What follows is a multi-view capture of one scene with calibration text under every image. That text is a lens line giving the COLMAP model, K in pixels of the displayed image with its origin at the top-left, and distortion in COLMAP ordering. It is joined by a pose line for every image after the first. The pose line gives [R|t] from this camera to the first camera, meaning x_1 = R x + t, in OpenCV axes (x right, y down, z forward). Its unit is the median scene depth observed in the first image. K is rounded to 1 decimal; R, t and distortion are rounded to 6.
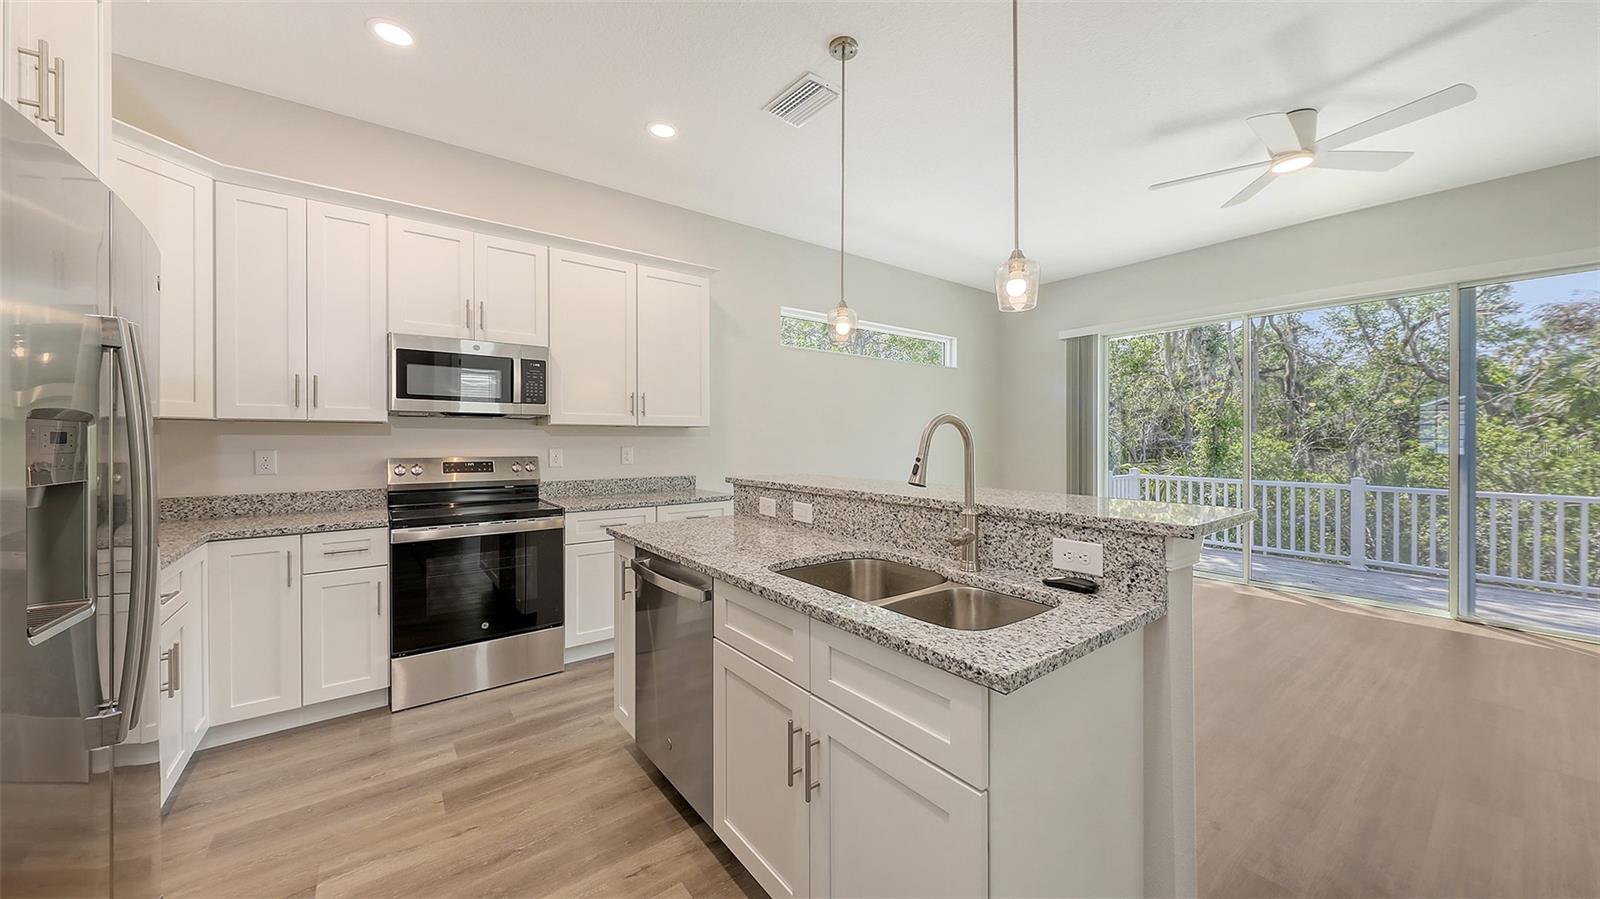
lens RADIAL K [[553.4, 0, 798.1], [0, 553.4, 443.9], [0, 0, 1]] dist [0.002068, 0.000033]
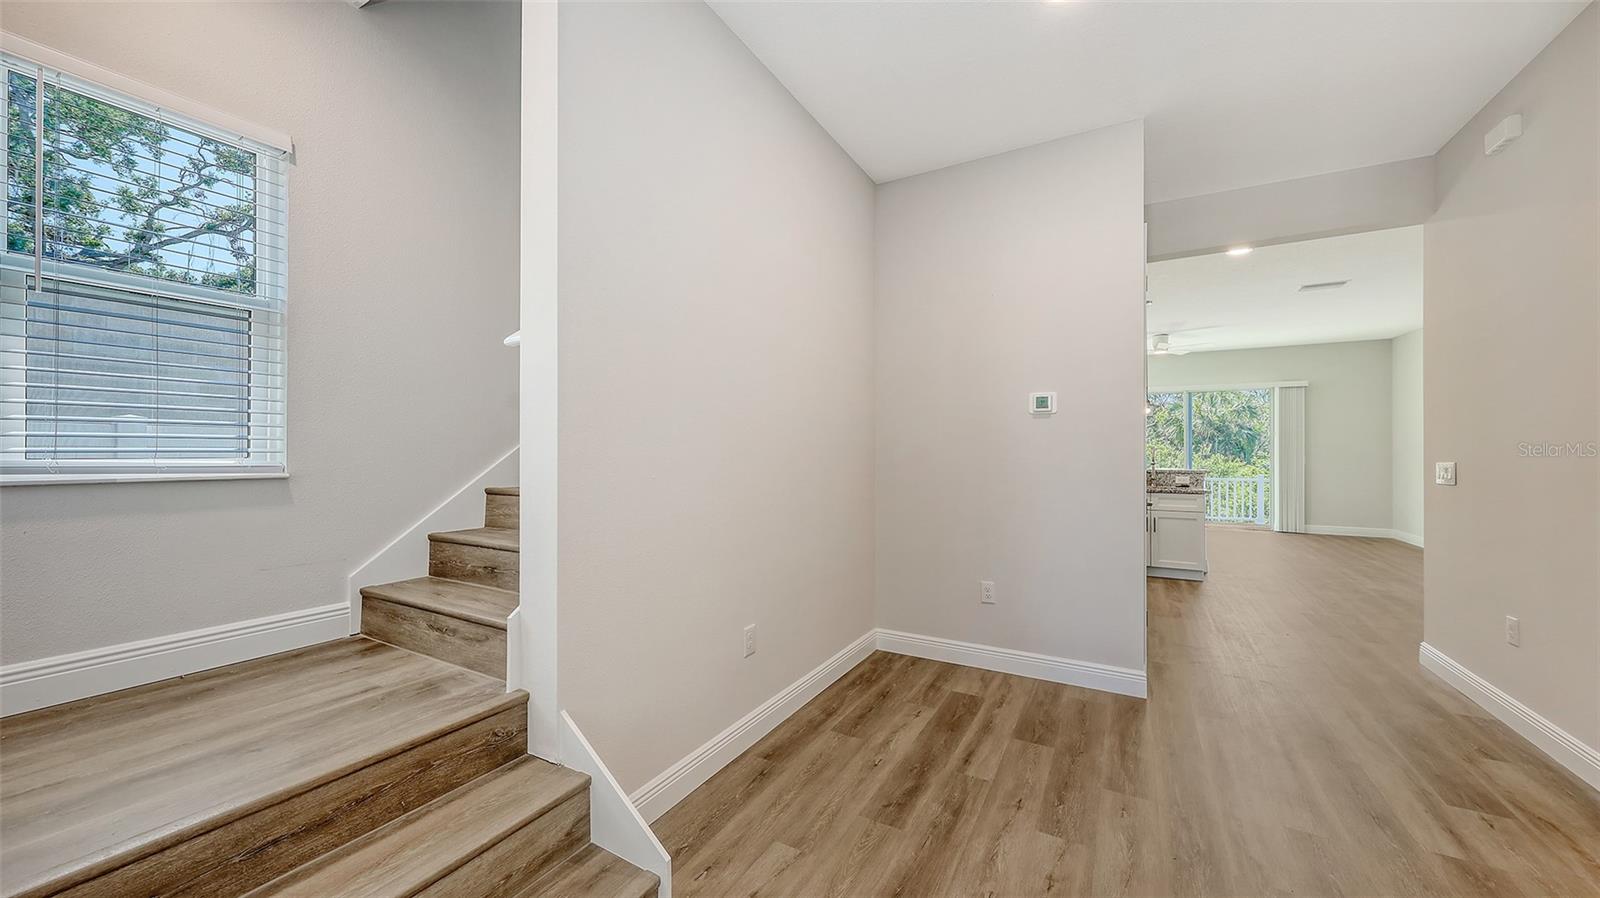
lens RADIAL K [[581.0, 0, 800.0], [0, 581.0, 449.0], [0, 0, 1]] dist [-0.000095, -0.000038]
pose [[0.918356, 0.005973, 0.395711, -2.051189], [-0.000515, 0.999903, -0.013897, 0.013523], [-0.395756, 0.012558, 0.918270, -1.005066]]
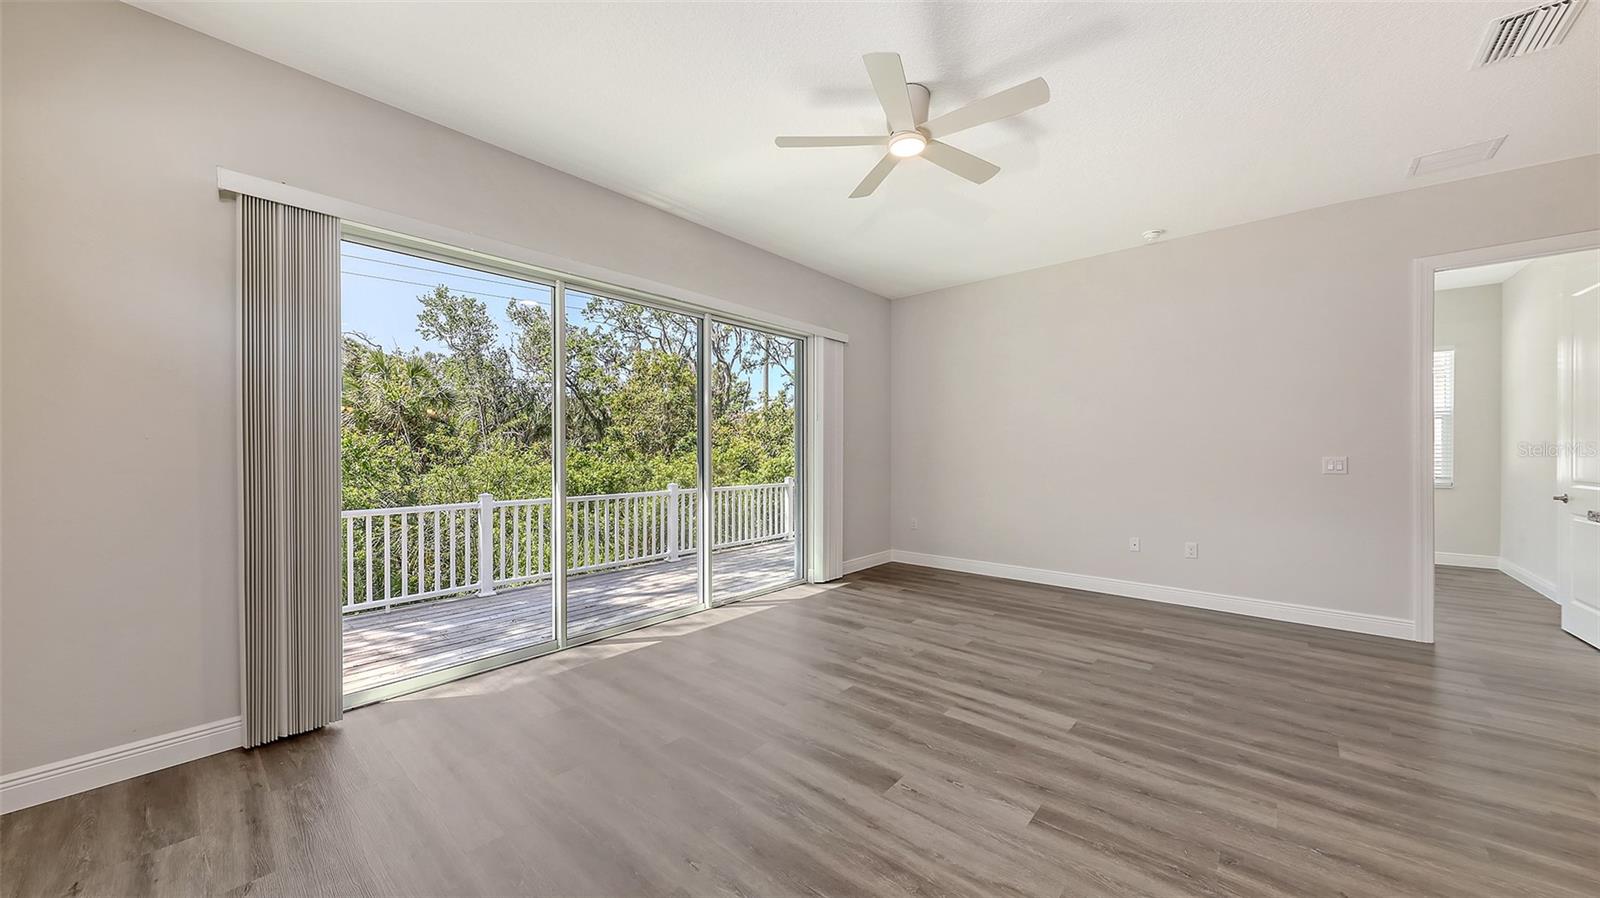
lens RADIAL K [[559.0, 0, 804.5], [0, 559.0, 447.4], [0, 0, 1]] dist [-0.000664, -0.000038]
pose [[-0.203180, 0.005860, 0.979124, 0.026199], [0.012360, 0.999918, -0.003419, -0.009678], [-0.979063, 0.011407, -0.203235, 1.507190]]
